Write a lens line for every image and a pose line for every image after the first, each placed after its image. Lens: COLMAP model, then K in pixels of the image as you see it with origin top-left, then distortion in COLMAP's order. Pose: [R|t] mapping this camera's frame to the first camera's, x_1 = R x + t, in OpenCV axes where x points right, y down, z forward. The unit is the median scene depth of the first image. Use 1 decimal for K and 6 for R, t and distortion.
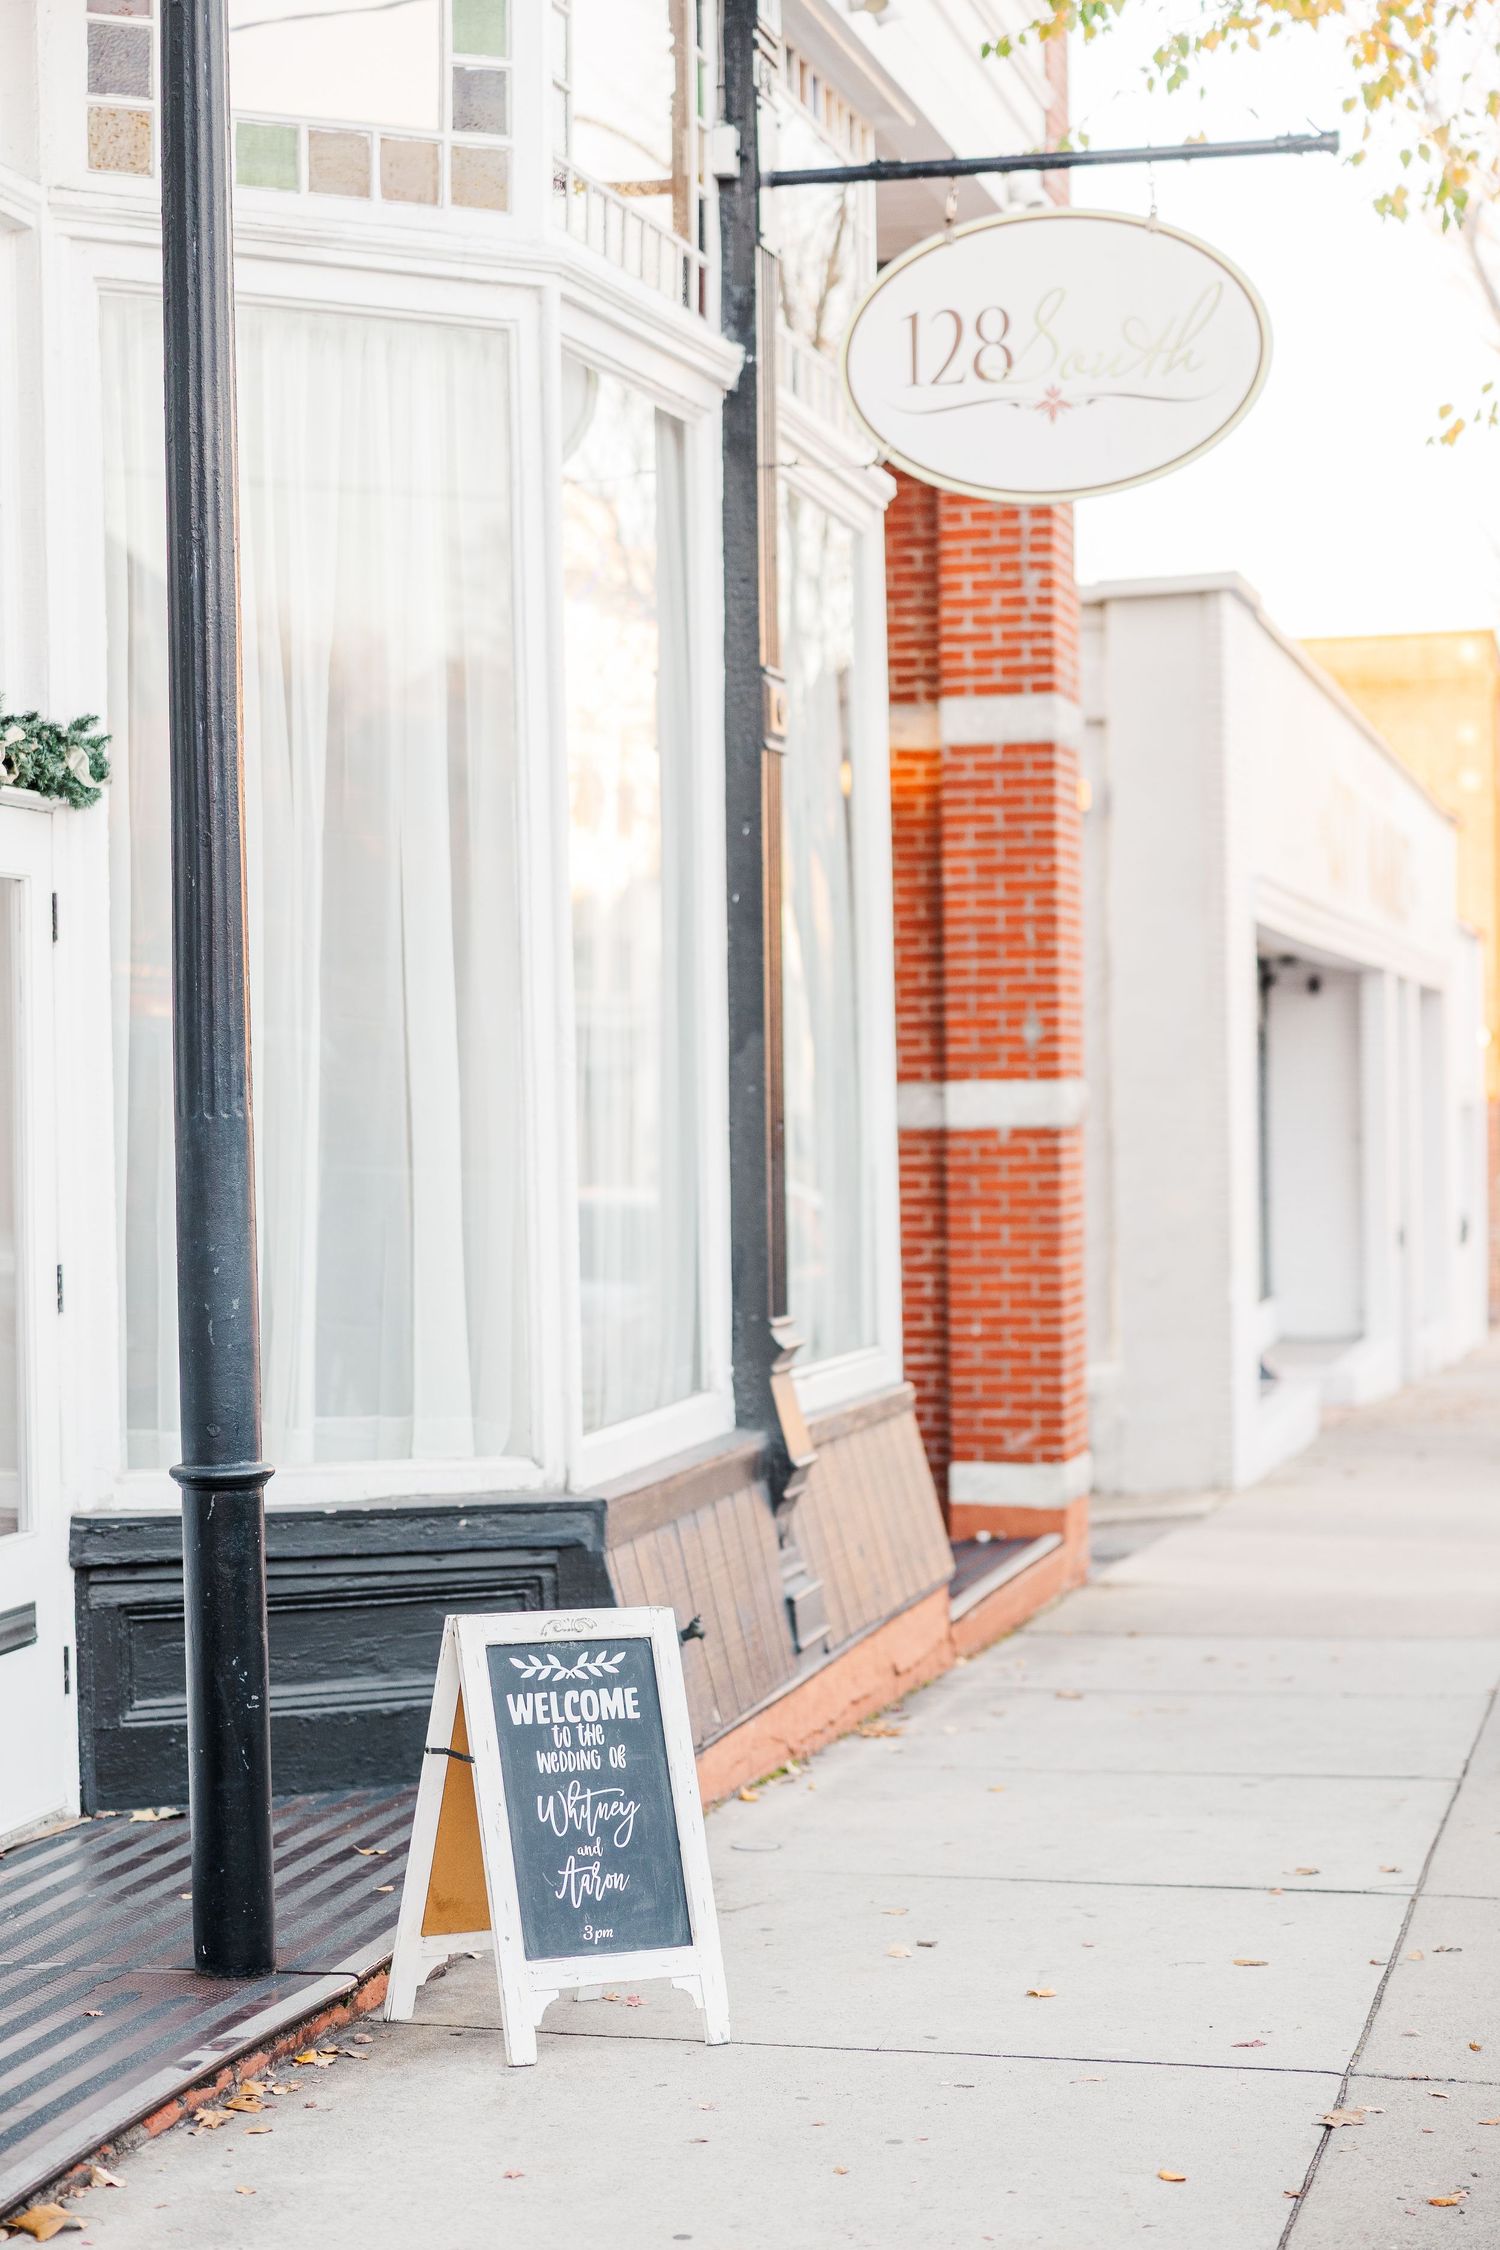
lens RADIAL K [[4463.5, 0, 749.5], [0, 4463.5, 1128.2], [0, 0, 1]] dist [0.045570, 0.000000]
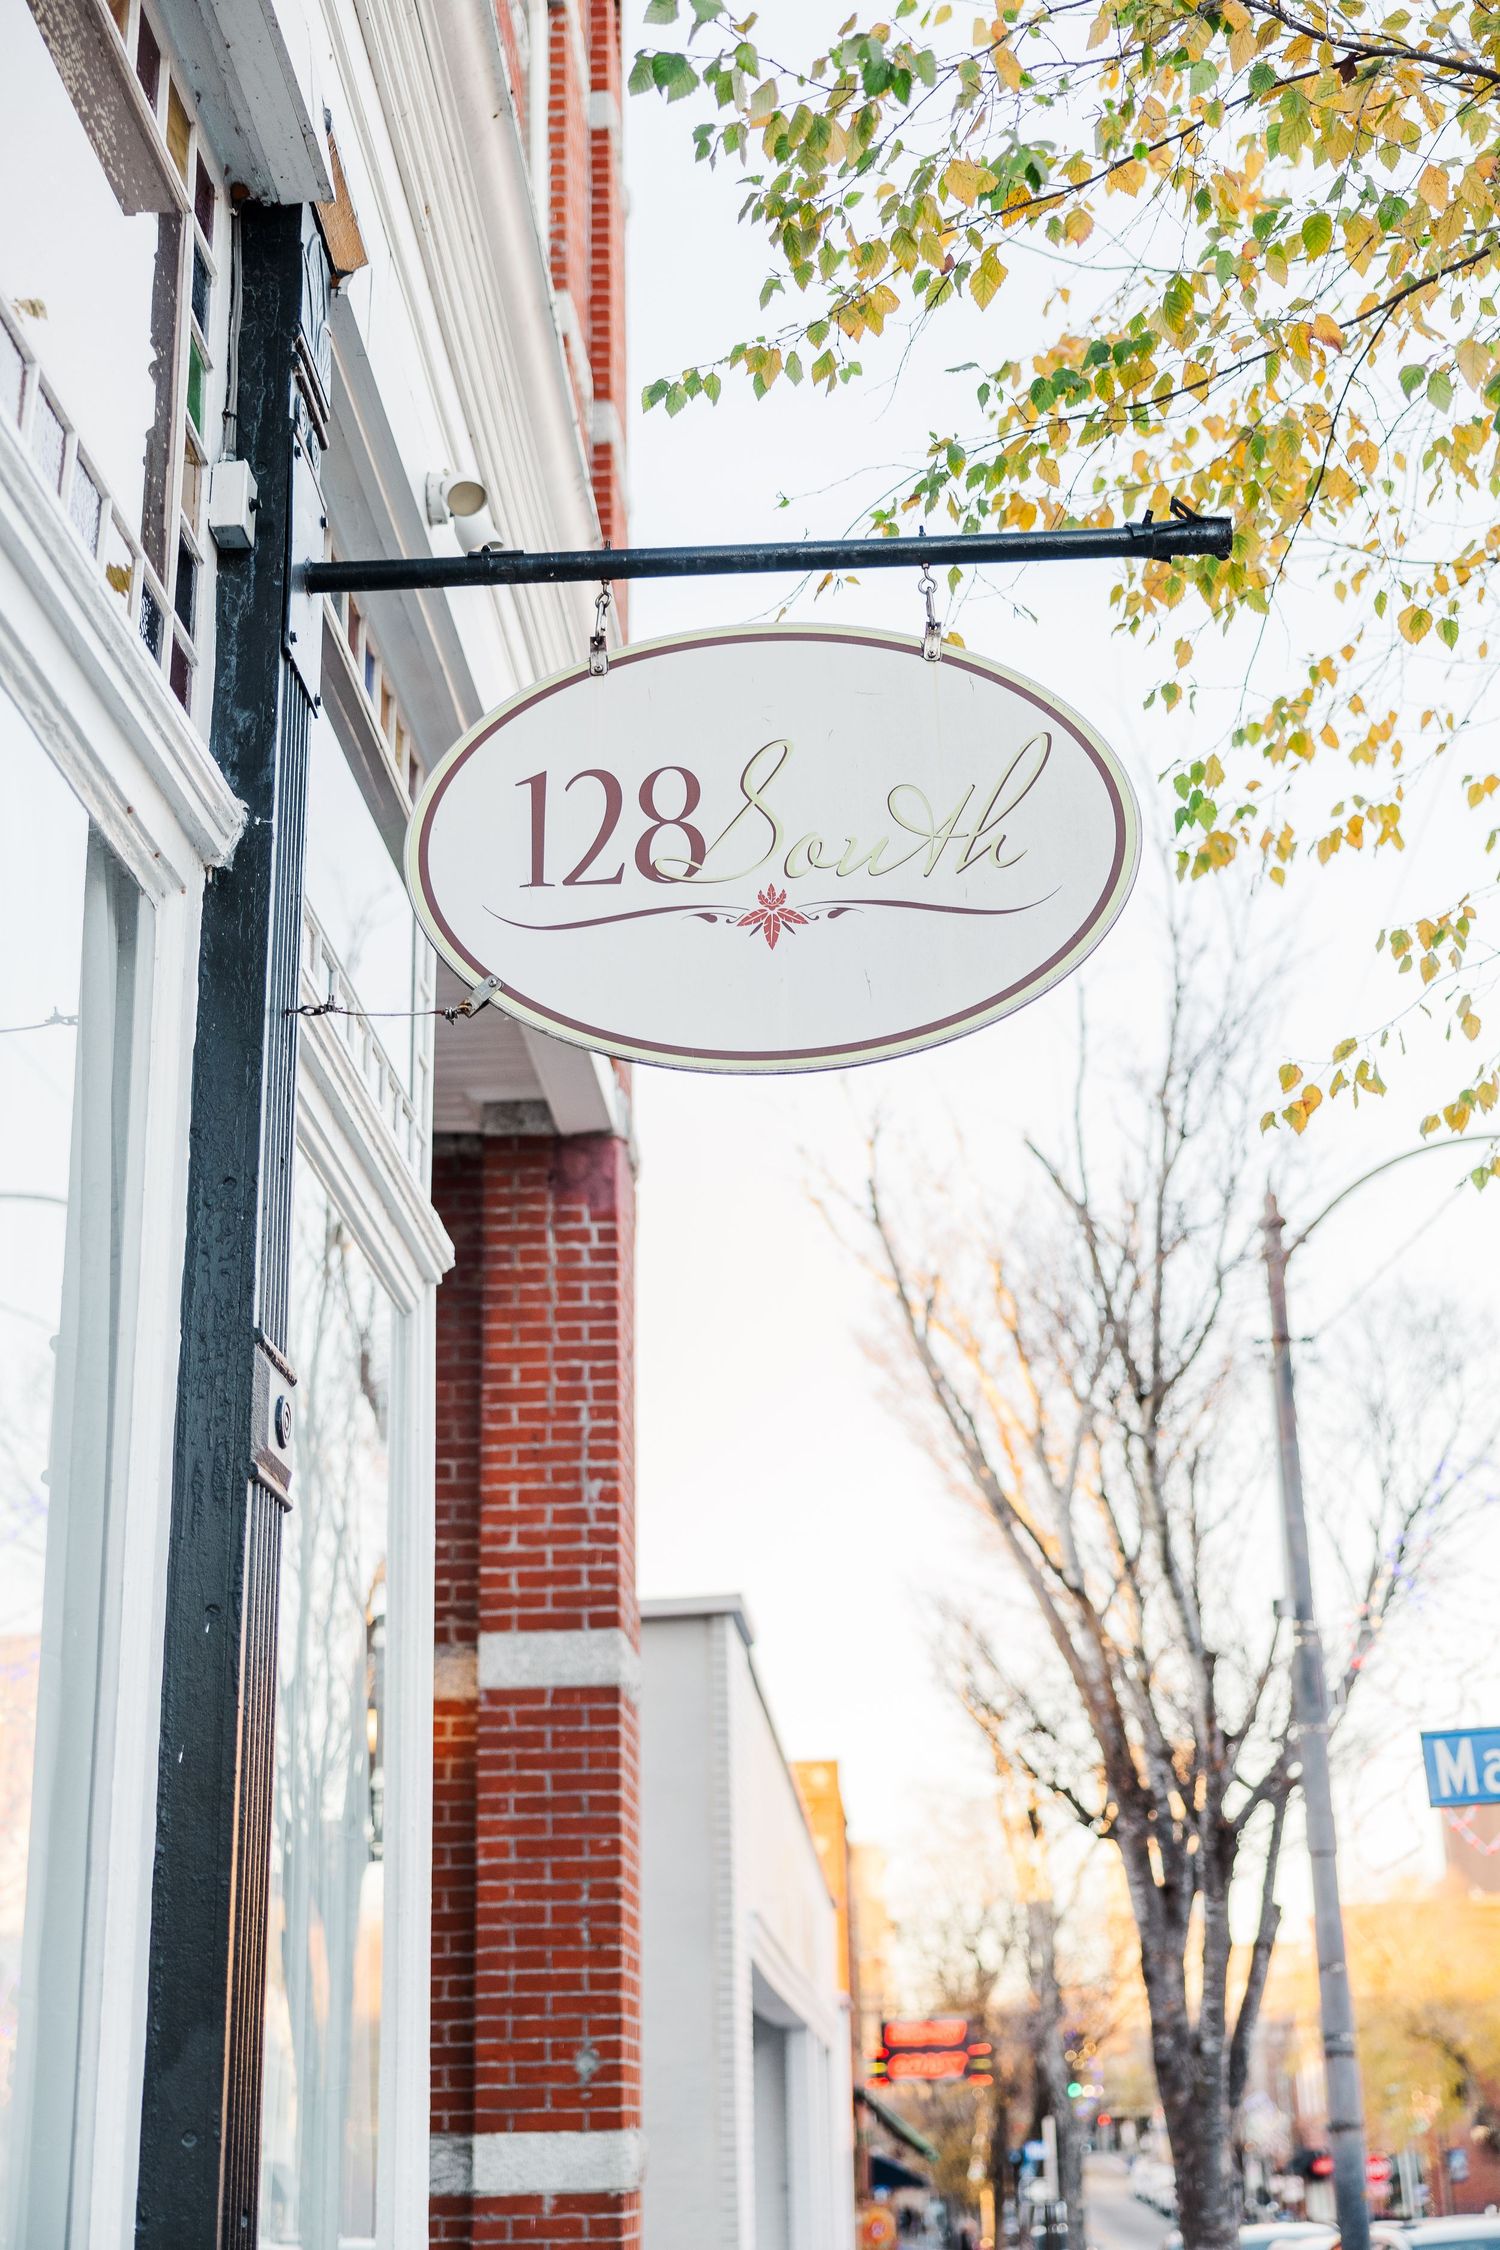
lens RADIAL K [[2947.7, 0, 756.6], [0, 2947.7, 1123.5], [0, 0, 1]] dist [0.007191, 0.000000]
pose [[0.986412, 0.047118, 0.157390, 0.005085], [0.008298, 0.942482, -0.334153, -0.004981], [-0.164082, 0.330919, 0.929285, 0.588961]]
